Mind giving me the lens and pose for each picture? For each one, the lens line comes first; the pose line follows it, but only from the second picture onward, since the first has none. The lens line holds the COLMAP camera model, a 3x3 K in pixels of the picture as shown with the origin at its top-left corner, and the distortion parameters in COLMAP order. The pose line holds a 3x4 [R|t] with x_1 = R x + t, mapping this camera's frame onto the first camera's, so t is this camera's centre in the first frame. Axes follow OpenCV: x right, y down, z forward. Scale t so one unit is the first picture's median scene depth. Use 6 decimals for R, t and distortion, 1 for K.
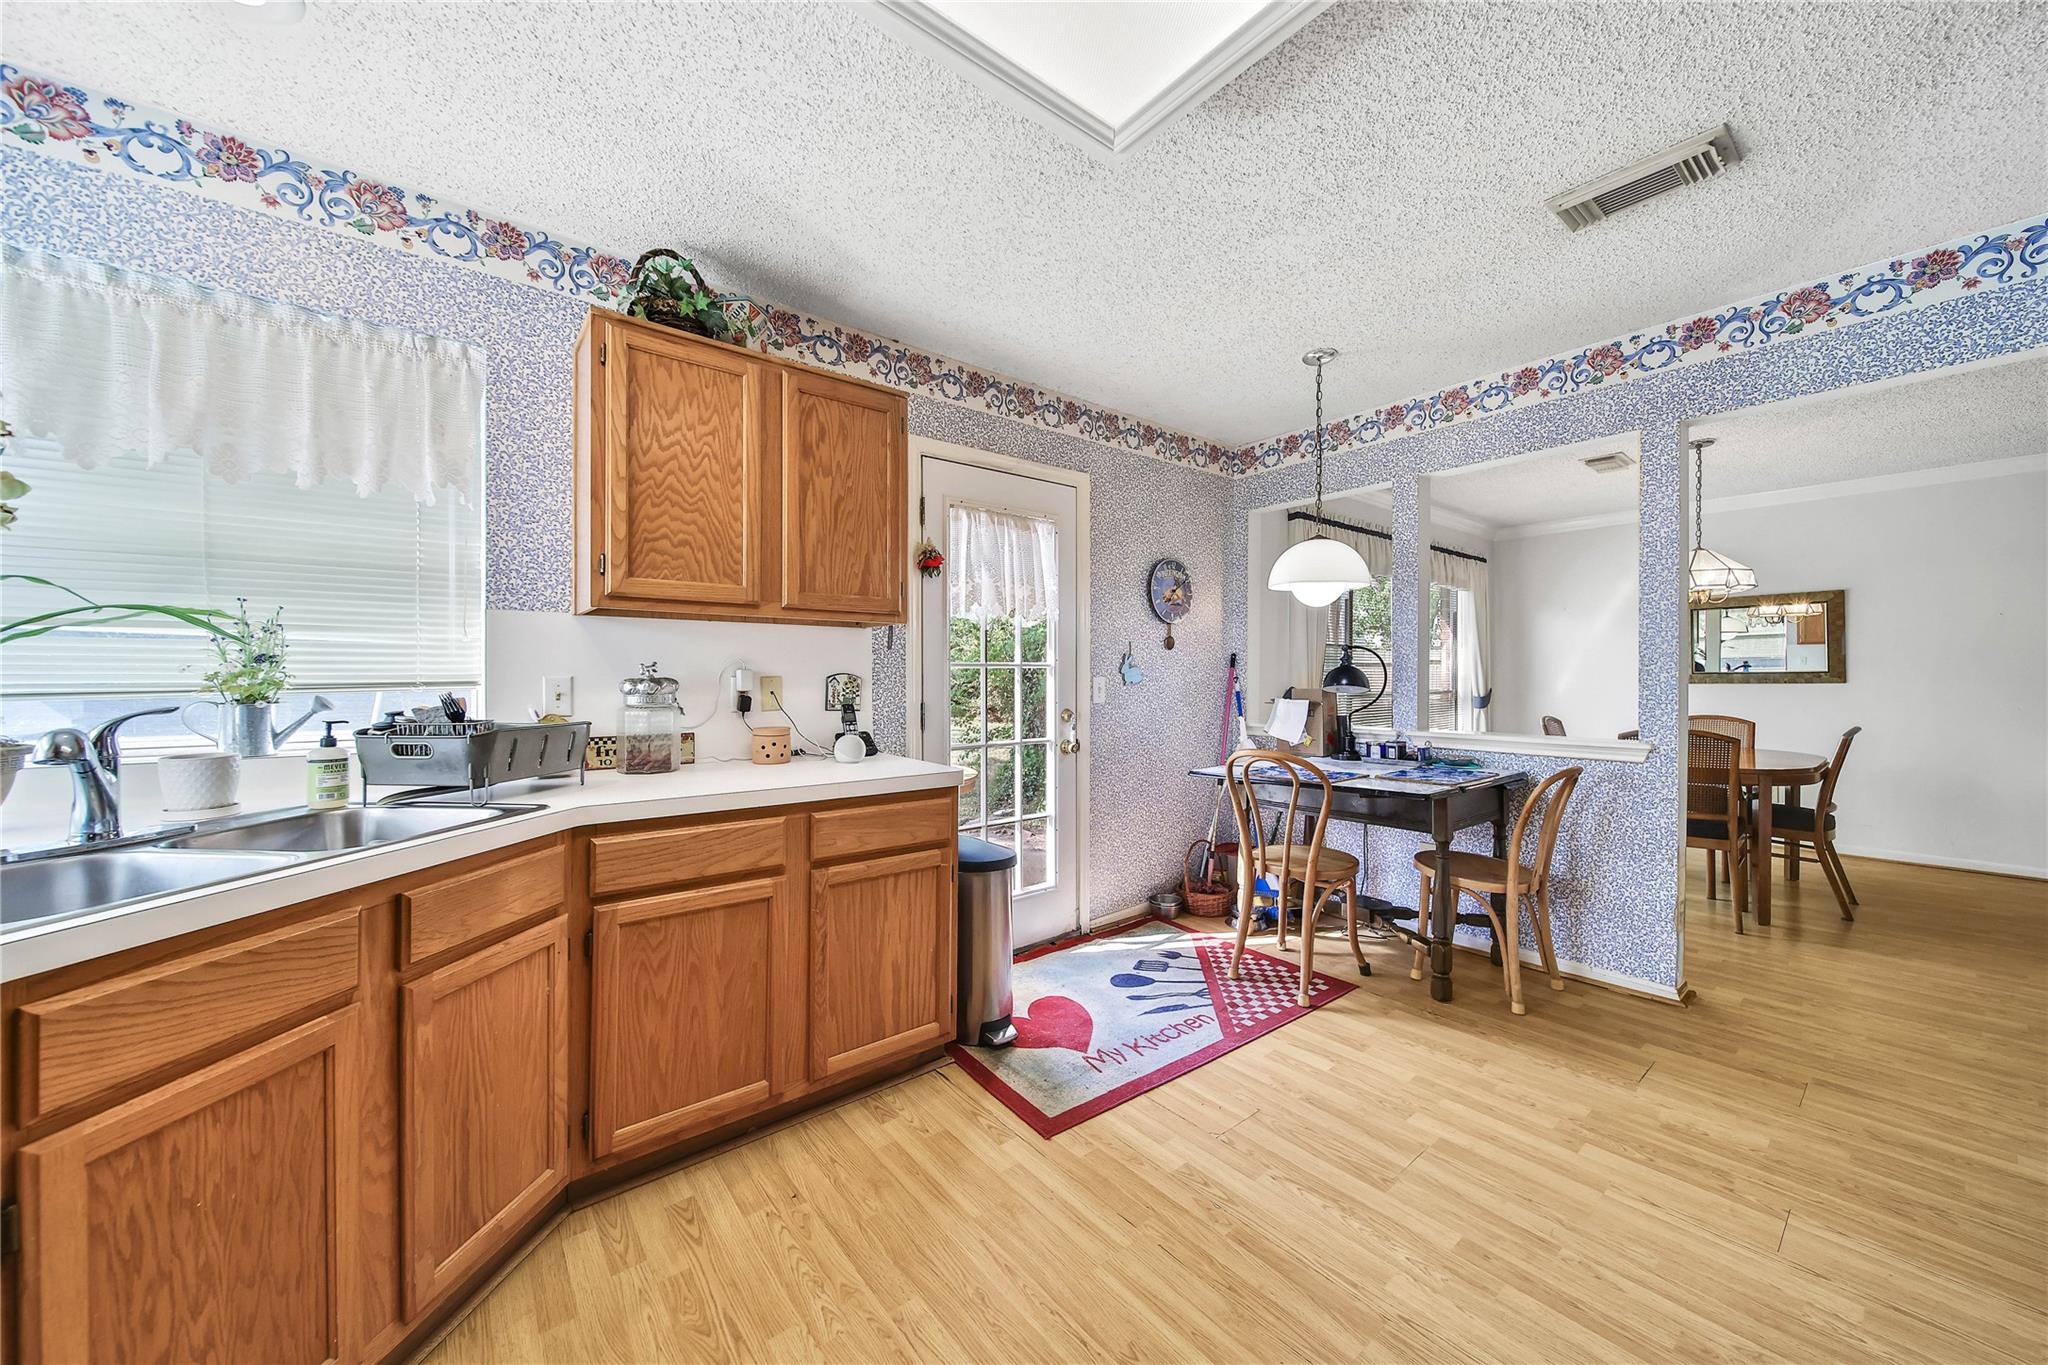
lens RADIAL K [[733.7, 0, 1020.4], [0, 733.7, 681.6], [0, 0, 1]] dist [-0.003750, -0.000289]
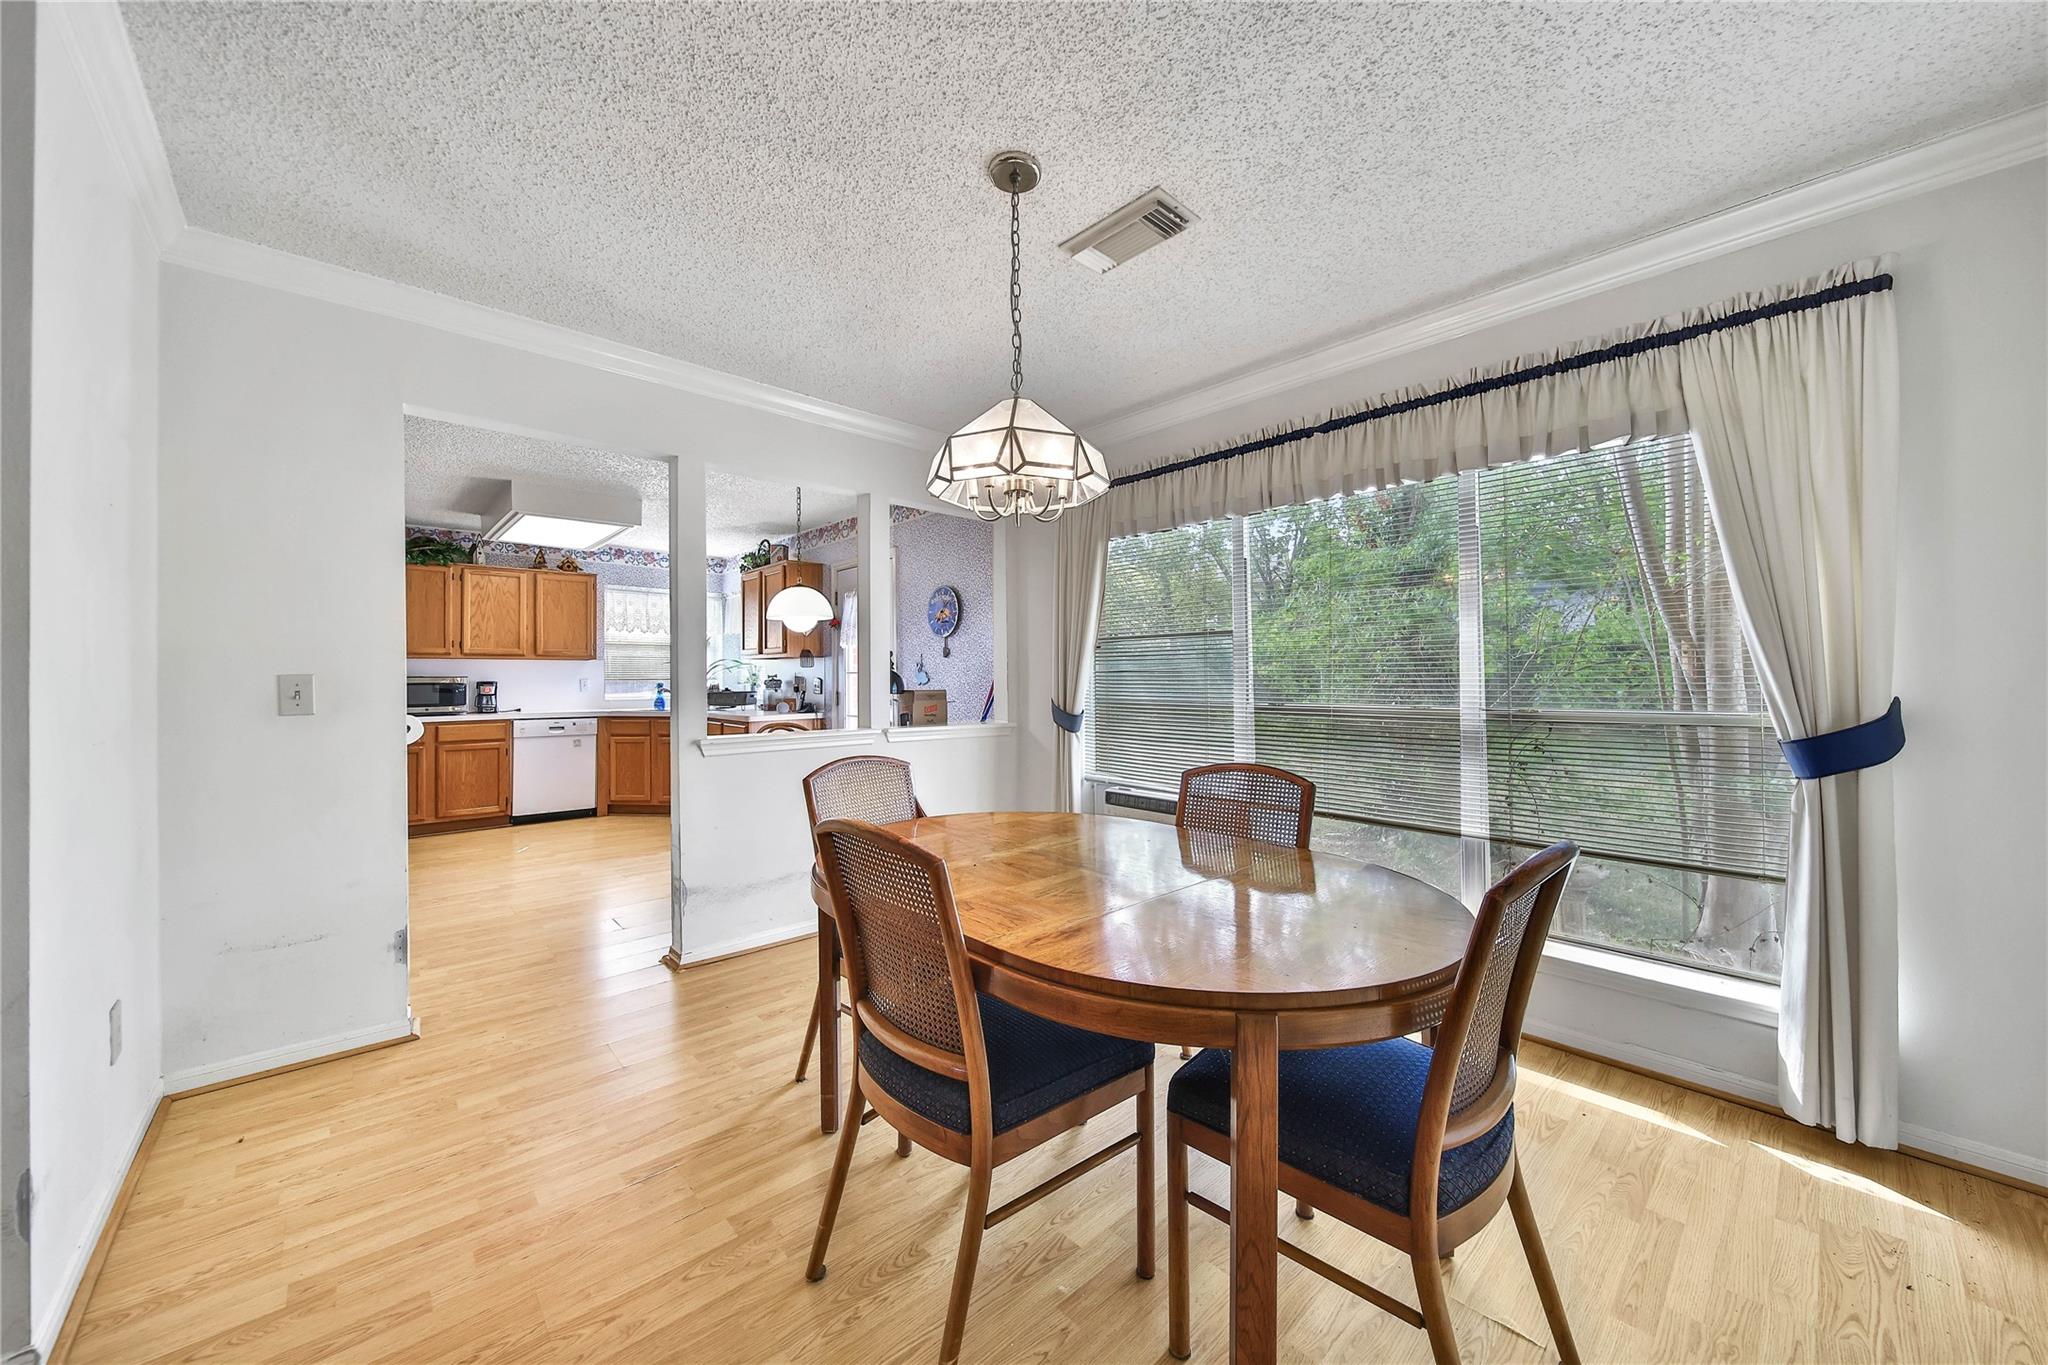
lens RADIAL K [[733.7, 0, 1020.4], [0, 733.7, 681.6], [0, 0, 1]] dist [-0.003750, -0.000289]
pose [[0.067305, -0.000103, -0.997732, 2.129126], [-0.005304, 0.999986, -0.000461, -0.000846], [0.997718, 0.005323, 0.067304, 1.491522]]
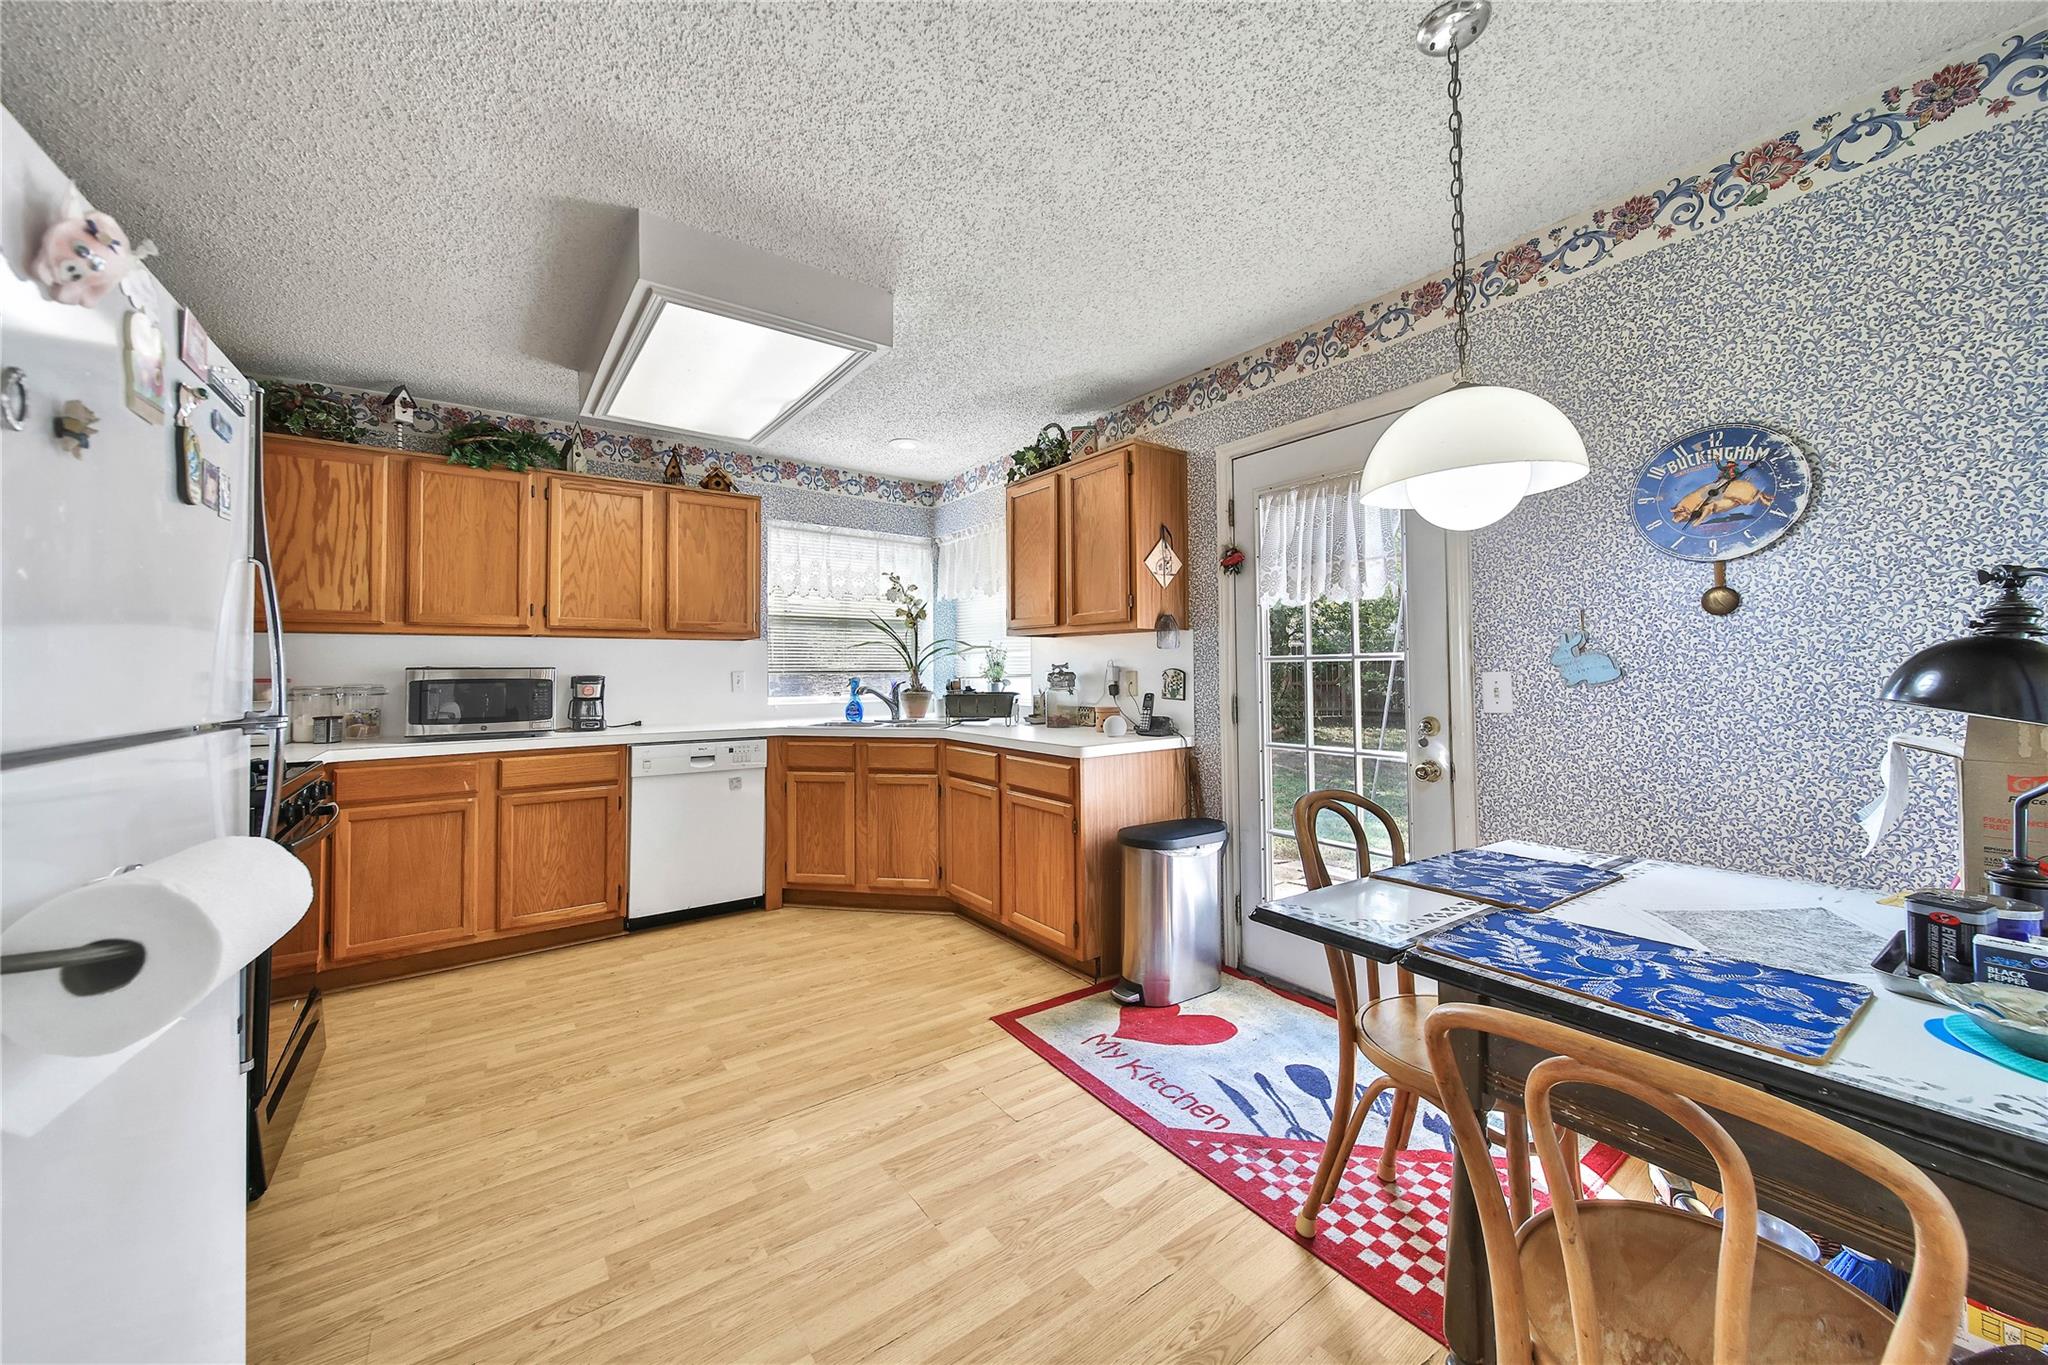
lens RADIAL K [[747.0, 0, 1020.7], [0, 747.0, 663.9], [0, 0, 1]] dist [-0.000741, -0.000267]
pose [[-0.049421, -0.009834, -0.998730, 1.017296], [-0.005007, 0.999941, -0.009599, -0.006483], [0.998765, 0.004526, -0.049467, 0.813325]]
